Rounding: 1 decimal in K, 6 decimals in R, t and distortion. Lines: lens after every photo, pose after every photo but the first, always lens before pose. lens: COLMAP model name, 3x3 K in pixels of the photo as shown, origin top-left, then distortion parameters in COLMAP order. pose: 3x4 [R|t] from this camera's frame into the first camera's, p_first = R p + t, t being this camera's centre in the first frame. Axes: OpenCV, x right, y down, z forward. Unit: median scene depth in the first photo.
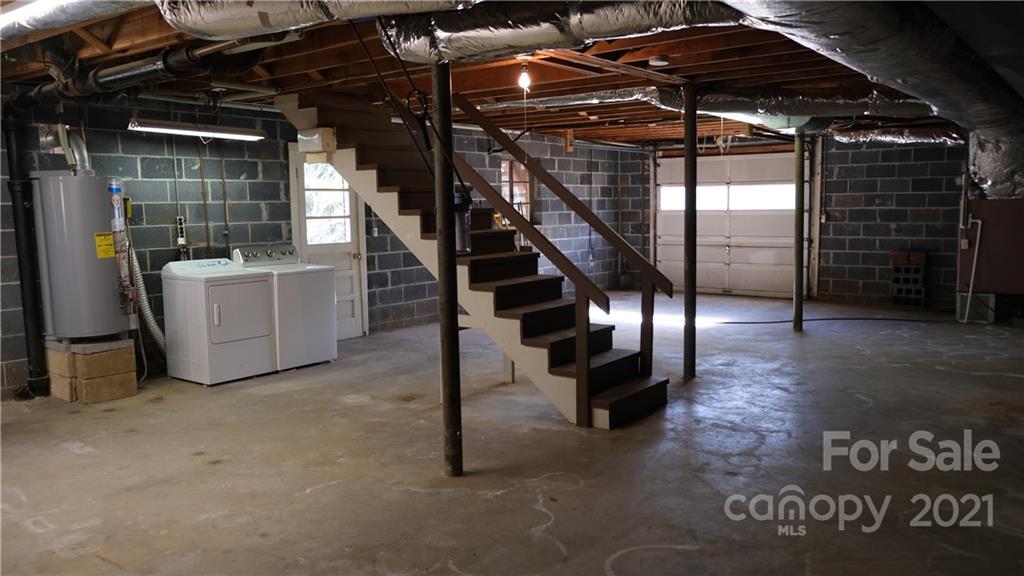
lens RADIAL K [[795.9, 0, 522.2], [0, 795.9, 293.3], [0, 0, 1]] dist [-0.035814, 0.052942]
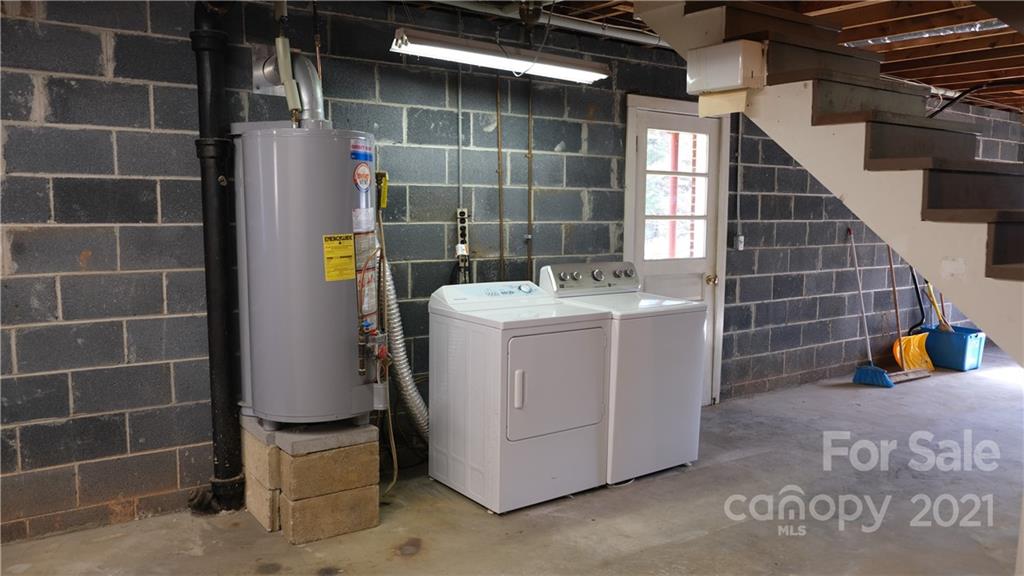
lens RADIAL K [[795.9, 0, 522.2], [0, 795.9, 293.3], [0, 0, 1]] dist [-0.035814, 0.052942]
pose [[0.955547, 0.058964, -0.288882, -0.212641], [-0.058618, 0.998232, 0.009855, -0.042007], [0.288952, 0.007517, 0.957314, 0.440423]]
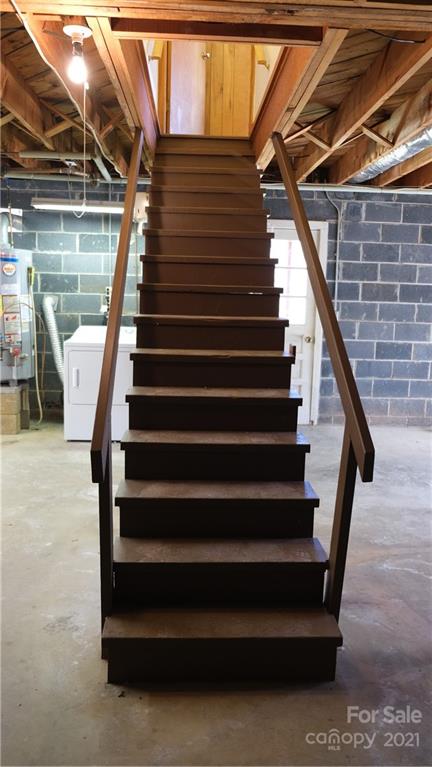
lens RADIAL K [[595.0, 0, 216.0], [0, 595.0, 383.5], [0, 0, 1]] dist [-0.034465, 0.036334]
pose [[0.629994, 0.158215, -0.760313, 0.332188], [-0.125237, 0.986911, 0.101597, -0.067275], [0.766435, 0.031214, 0.641563, 0.586807]]
